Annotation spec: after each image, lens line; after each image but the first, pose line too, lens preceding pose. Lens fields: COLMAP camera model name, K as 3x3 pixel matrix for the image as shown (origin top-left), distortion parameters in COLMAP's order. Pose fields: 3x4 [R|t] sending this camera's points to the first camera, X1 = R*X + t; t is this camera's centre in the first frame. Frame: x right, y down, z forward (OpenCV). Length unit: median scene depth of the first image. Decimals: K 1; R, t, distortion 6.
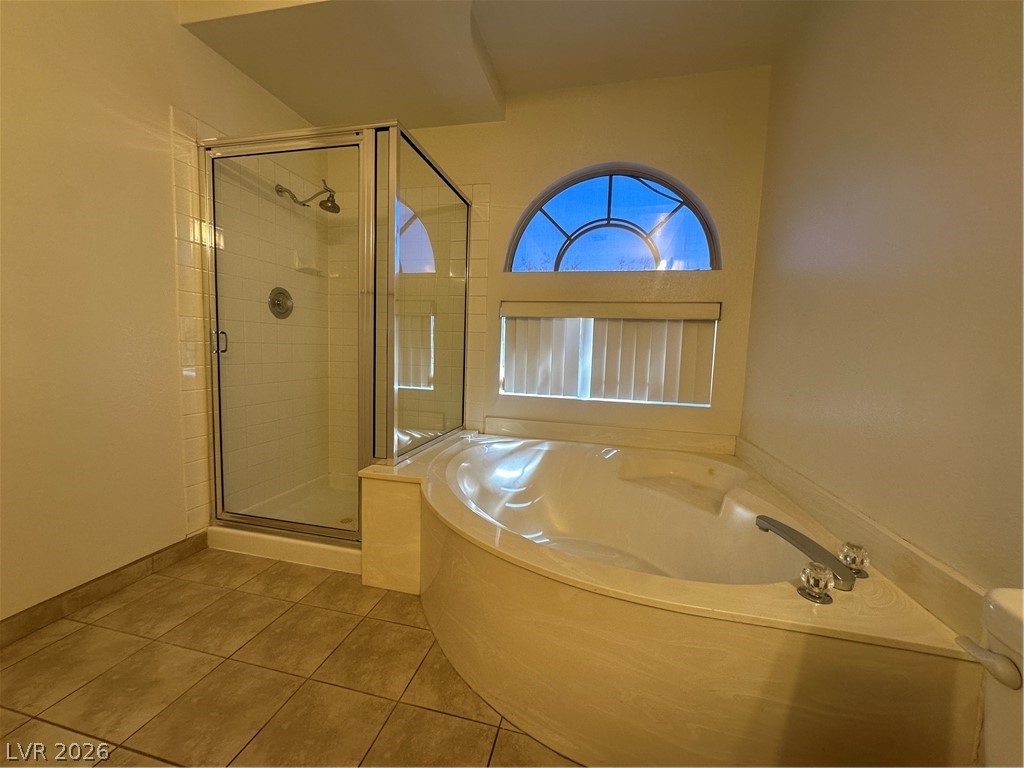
lens RADIAL K [[408.3, 0, 515.2], [0, 408.3, 382.7], [0, 0, 1]] dist [-0.007351, 0.001161]
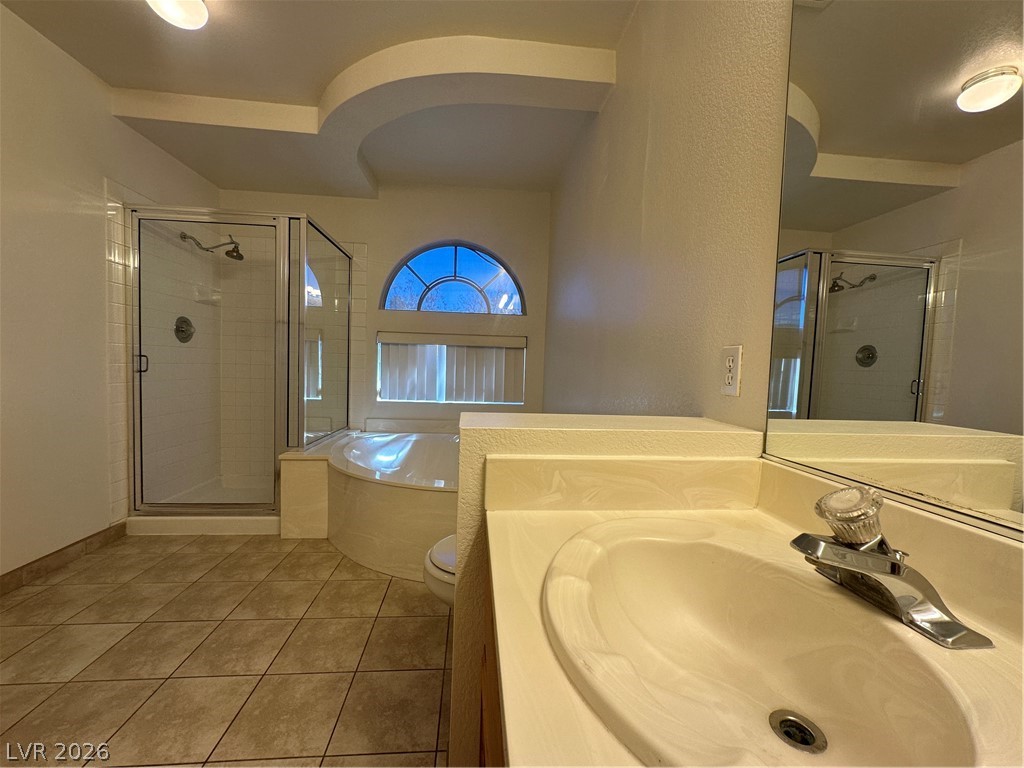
lens RADIAL K [[408.3, 0, 510.7], [0, 408.3, 385.7], [0, 0, 1]] dist [-0.007351, 0.001161]
pose [[0.951749, -0.019935, 0.306229, -0.035650], [0.027139, 0.999446, -0.019284, 0.018552], [-0.305675, 0.026665, 0.951763, -0.450997]]
